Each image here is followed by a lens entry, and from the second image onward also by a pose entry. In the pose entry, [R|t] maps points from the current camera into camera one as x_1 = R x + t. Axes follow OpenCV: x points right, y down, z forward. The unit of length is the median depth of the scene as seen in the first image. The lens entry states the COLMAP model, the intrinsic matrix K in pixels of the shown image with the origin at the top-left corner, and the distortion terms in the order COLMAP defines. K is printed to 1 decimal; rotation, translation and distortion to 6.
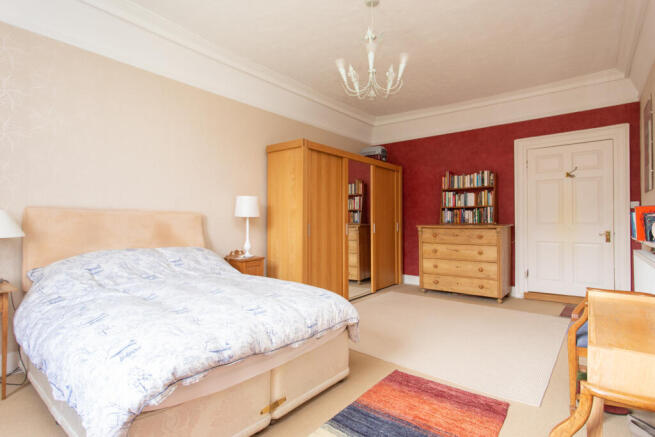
lens RADIAL K [[335.7, 0, 327.9], [0, 335.7, 218.5], [0, 0, 1]] dist [0.000394, 0.000148]
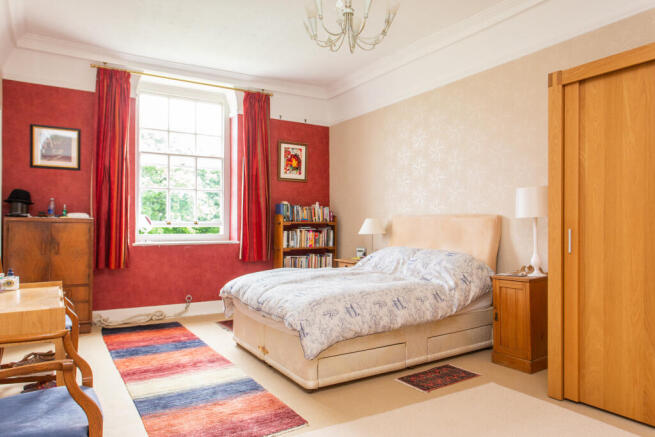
lens RADIAL K [[432.7, 0, 328.5], [0, 432.7, 219.7], [0, 0, 1]] dist [0.000463, -0.000046]
pose [[-0.344038, -0.013762, -0.938855, 0.825683], [0.008391, 0.999808, -0.017730, 0.012218], [0.938918, -0.013978, -0.343857, 1.040871]]
